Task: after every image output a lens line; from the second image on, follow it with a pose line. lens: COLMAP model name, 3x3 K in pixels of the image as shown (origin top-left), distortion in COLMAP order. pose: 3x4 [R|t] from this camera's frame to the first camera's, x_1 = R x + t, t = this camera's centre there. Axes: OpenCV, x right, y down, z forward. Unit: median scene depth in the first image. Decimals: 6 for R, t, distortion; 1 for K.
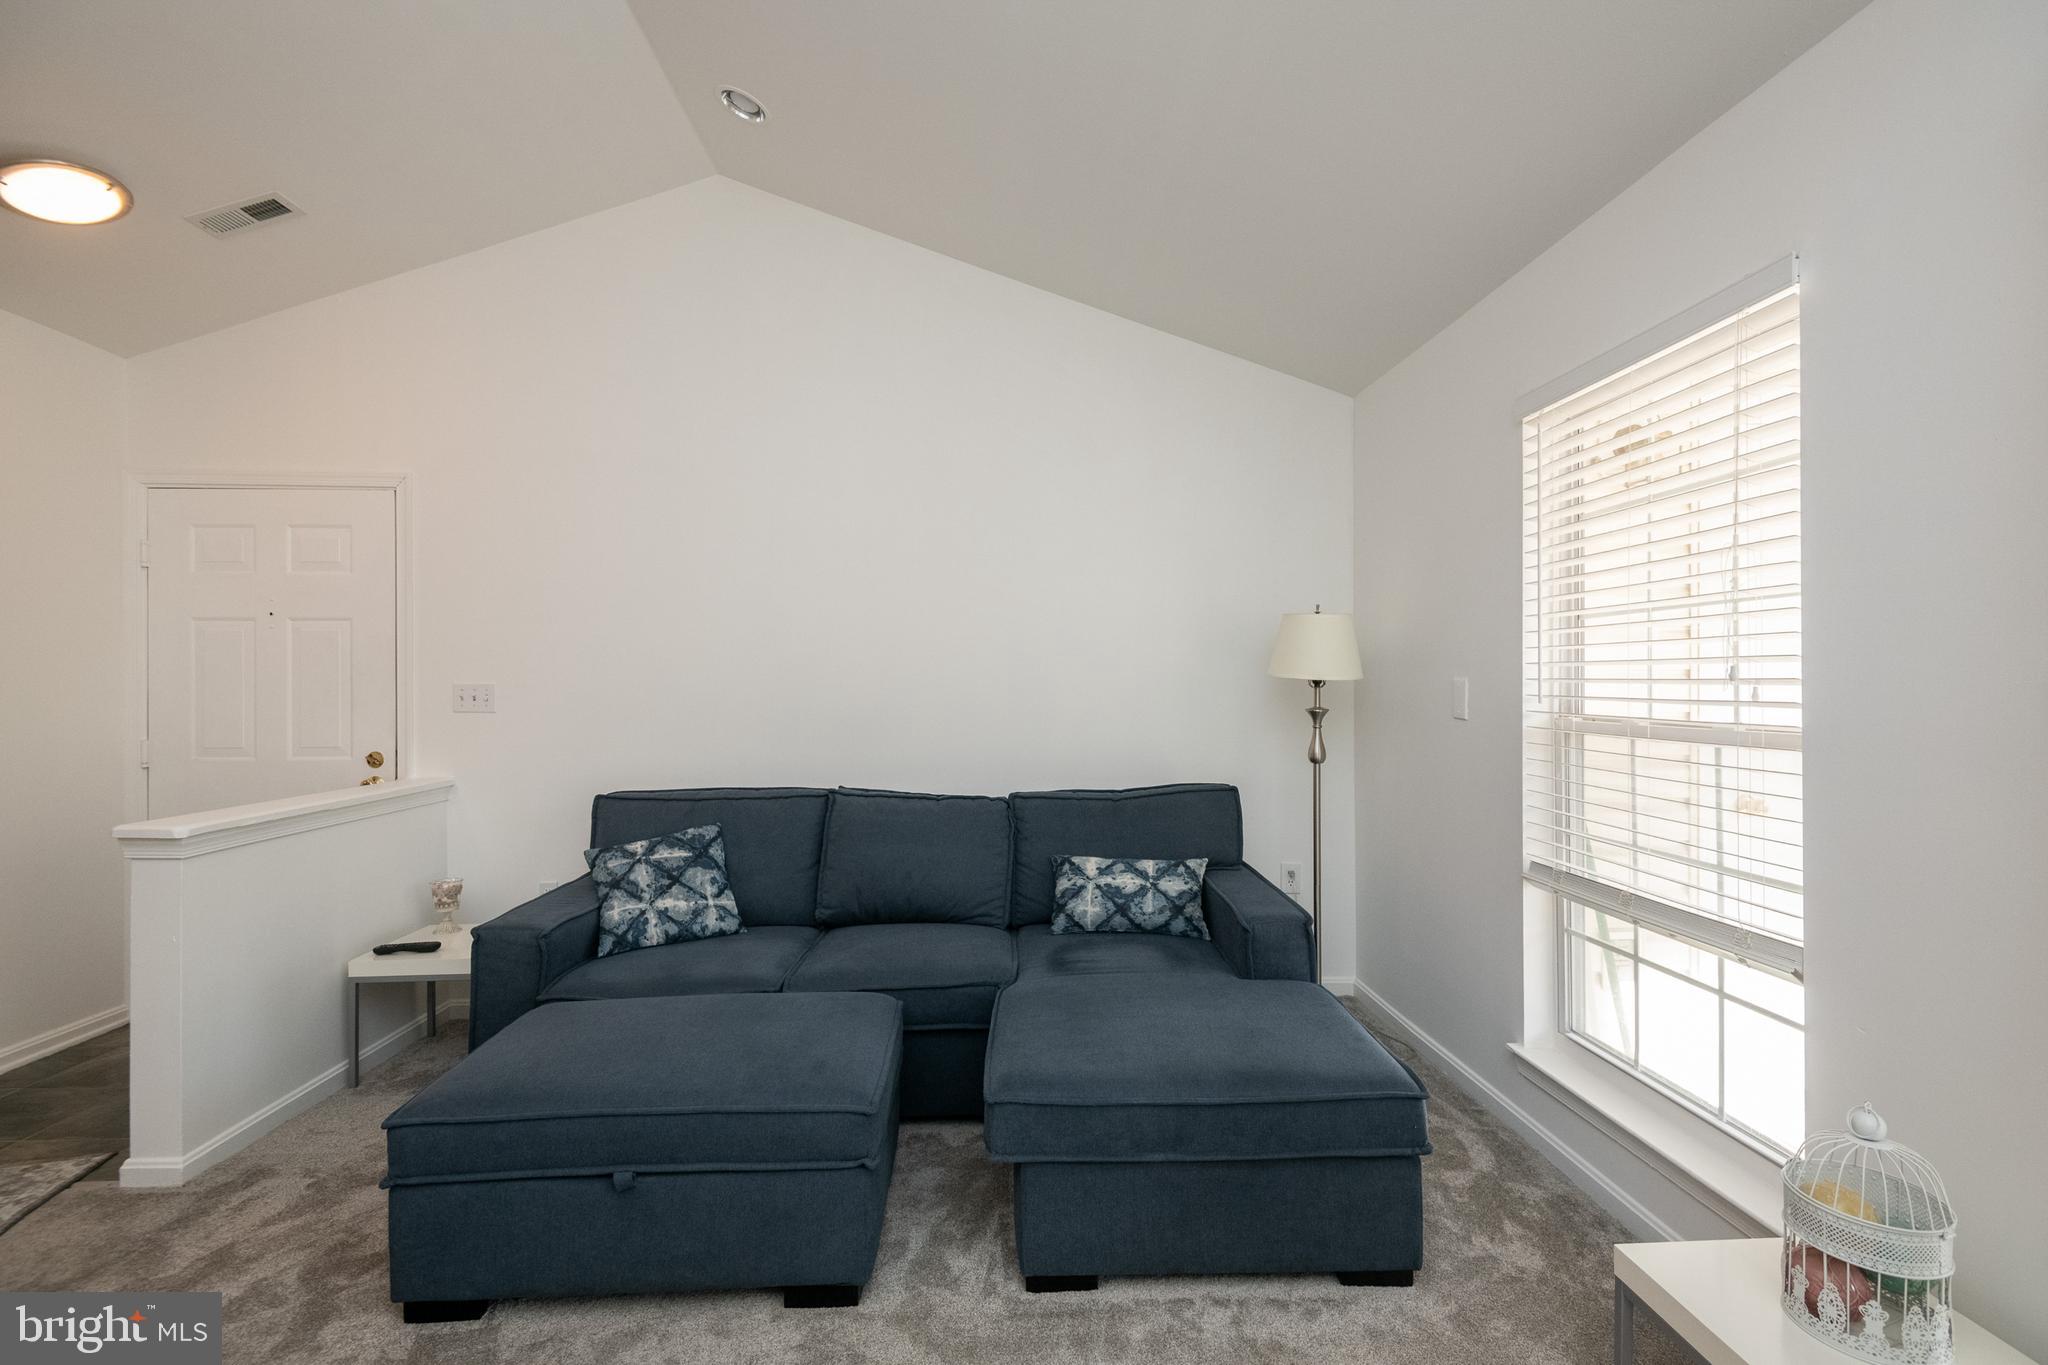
lens RADIAL K [[937.3, 0, 1017.0], [0, 937.3, 680.7], [0, 0, 1]] dist [0.035124, -0.018696]
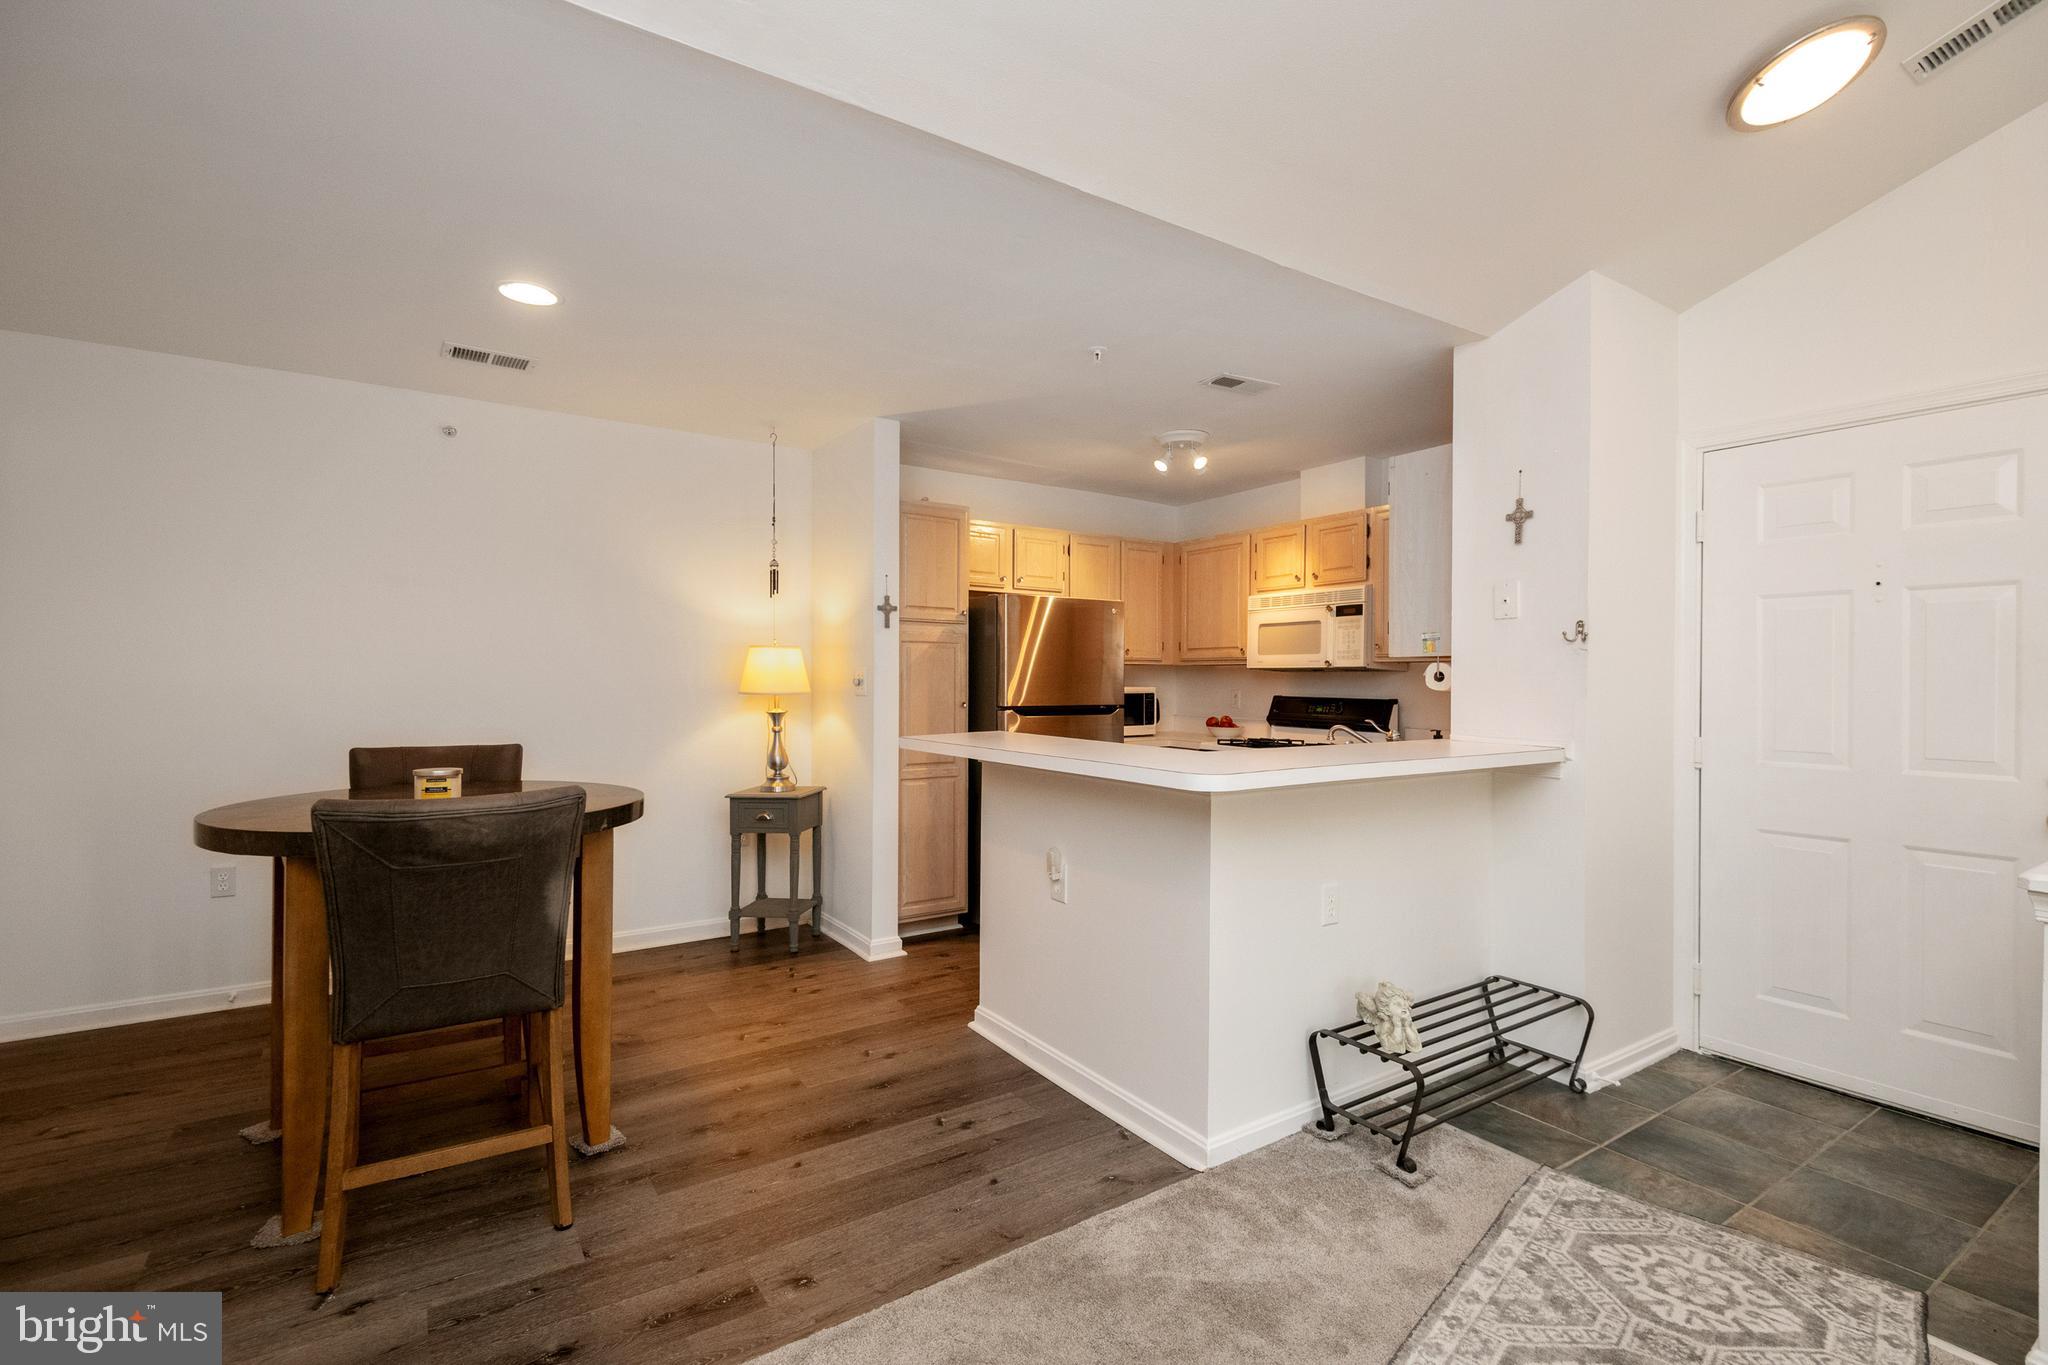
lens RADIAL K [[937.3, 0, 1019.6], [0, 937.3, 687.8], [0, 0, 1]] dist [0.035124, -0.018696]
pose [[0.513469, 0.010808, -0.858040, -0.563438], [-0.000707, 0.999926, 0.012172, 0.006601], [0.858108, -0.005644, 0.513438, 0.002326]]
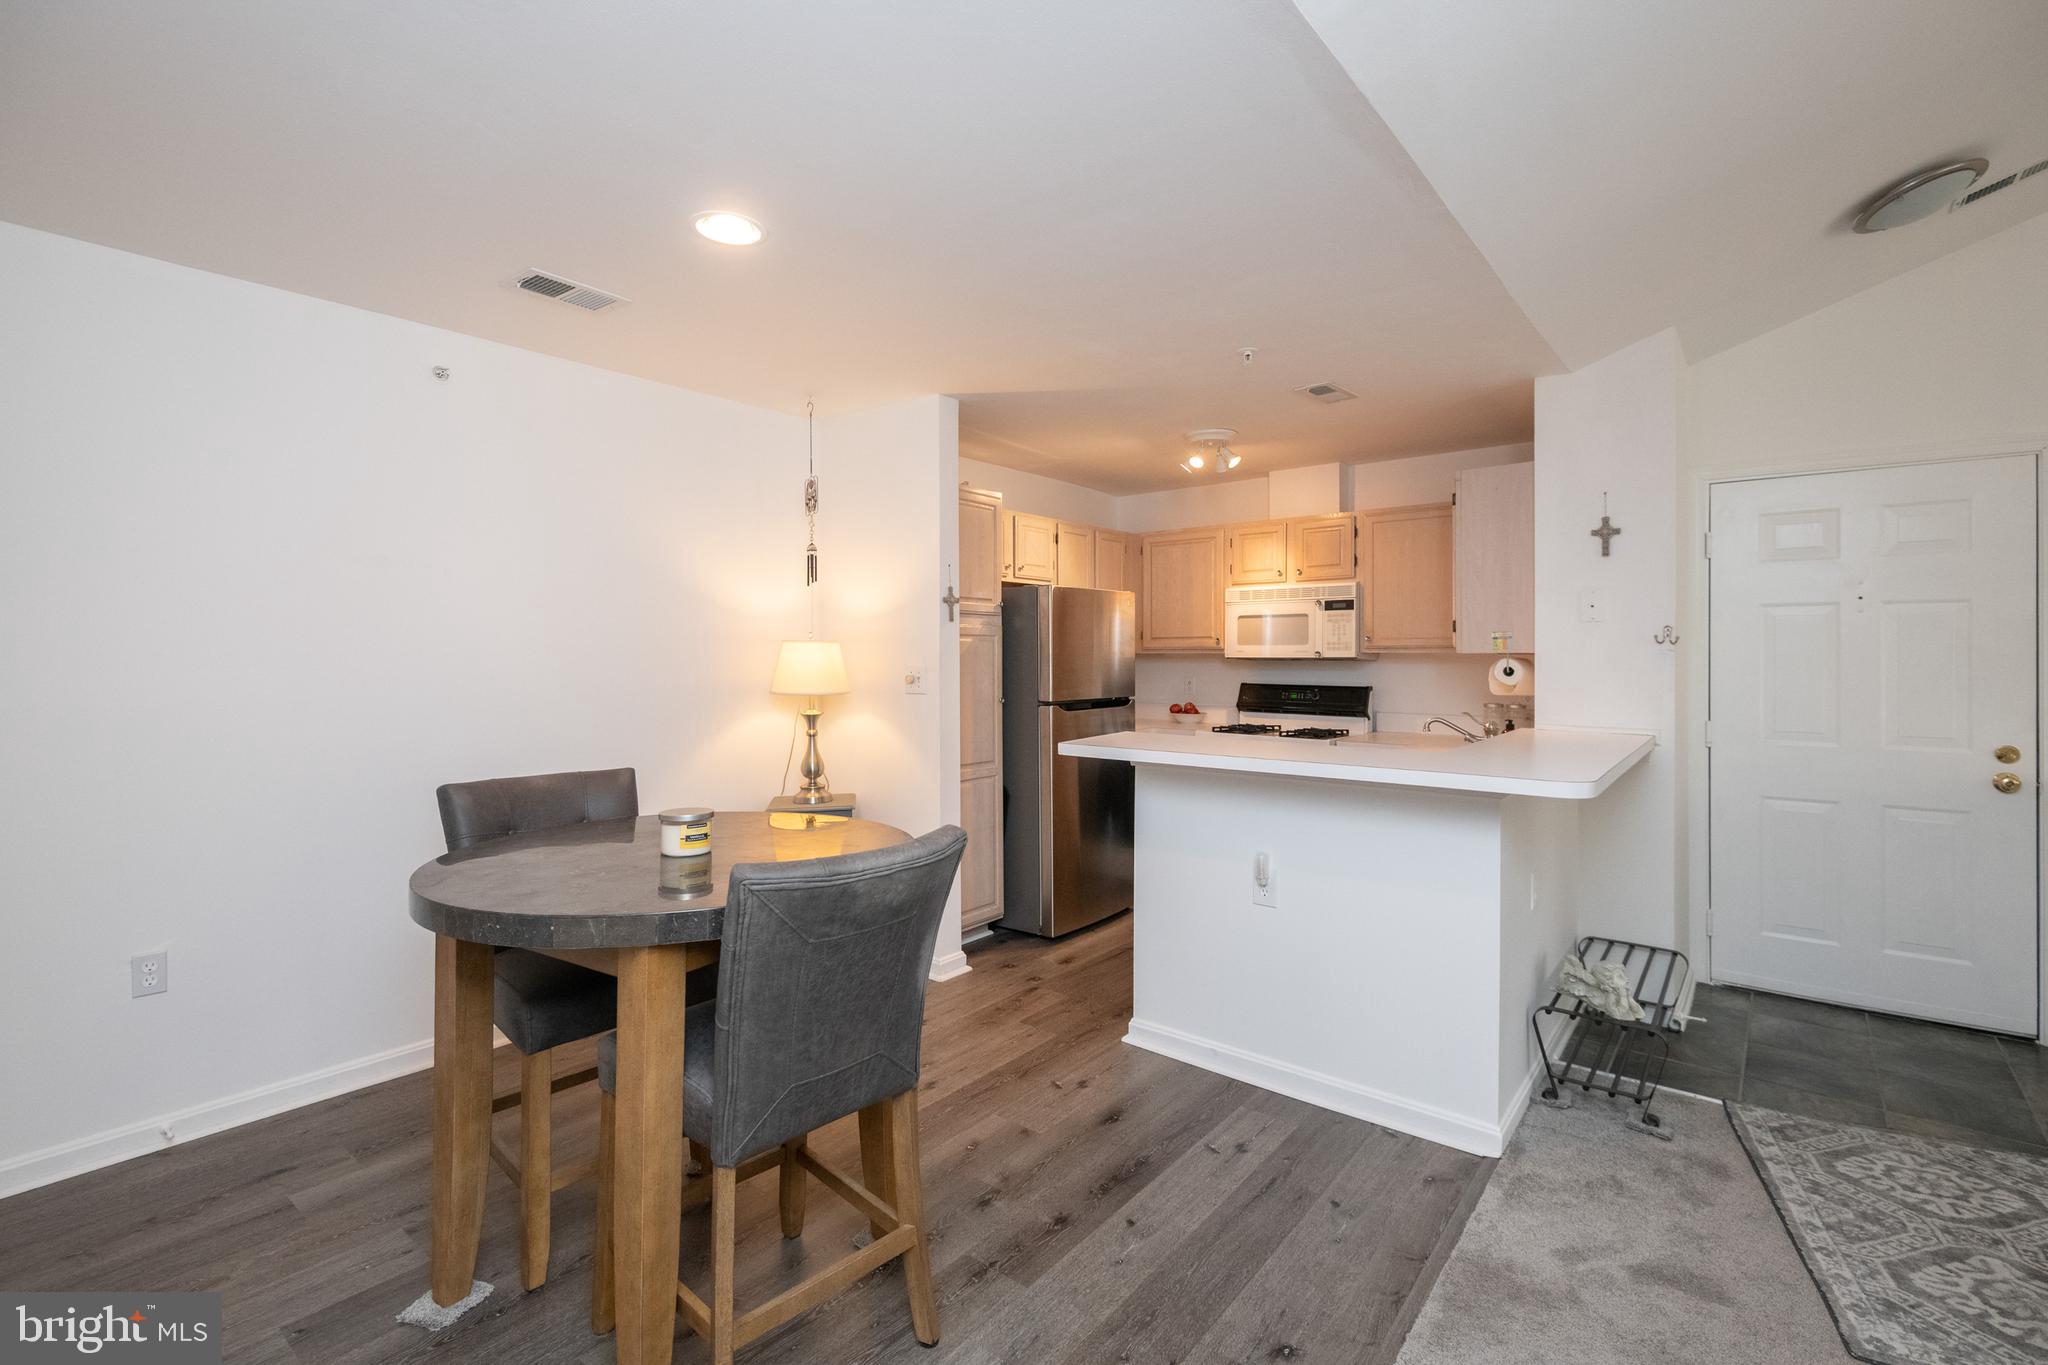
lens RADIAL K [[937.3, 0, 1019.8], [0, 937.3, 662.7], [0, 0, 1]] dist [0.035124, -0.018696]
pose [[0.750929, 0.005423, -0.660360, -0.927554], [0.004878, 0.999893, 0.013758, -0.025049], [0.660365, -0.013553, 0.750823, -0.357184]]
